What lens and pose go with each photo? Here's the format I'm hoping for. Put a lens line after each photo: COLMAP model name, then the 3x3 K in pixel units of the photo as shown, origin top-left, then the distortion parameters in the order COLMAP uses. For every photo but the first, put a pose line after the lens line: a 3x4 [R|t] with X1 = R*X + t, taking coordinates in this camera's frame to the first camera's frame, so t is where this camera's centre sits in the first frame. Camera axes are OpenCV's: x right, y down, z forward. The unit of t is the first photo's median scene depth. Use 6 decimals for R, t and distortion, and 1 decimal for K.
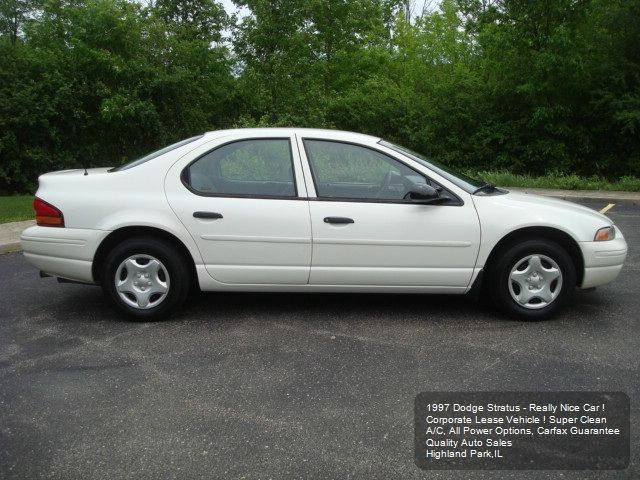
lens RADIAL K [[627.1, 0, 380.7], [0, 627.1, 239.9], [0, 0, 1]] dist [-0.064277, -0.005732]
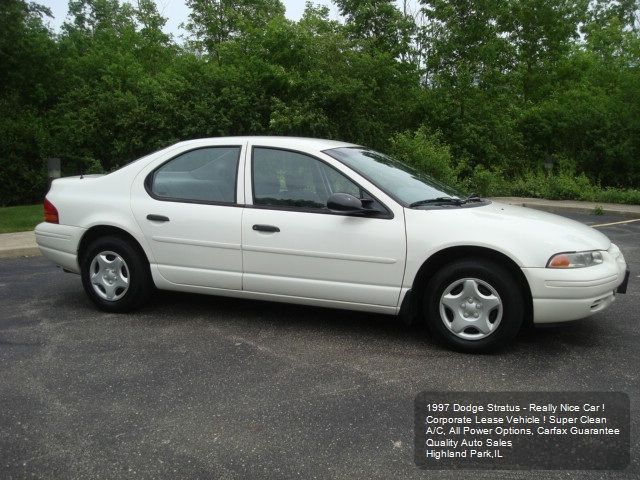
lens RADIAL K [[648.6, 0, 344.4], [0, 648.6, 239.6], [0, 0, 1]] dist [-0.079969, -0.011222]
pose [[0.927589, 0.052267, -0.369929, 0.413683], [-0.060887, 0.998077, -0.011655, -0.008764], [0.368608, 0.033335, 0.928987, 0.088600]]
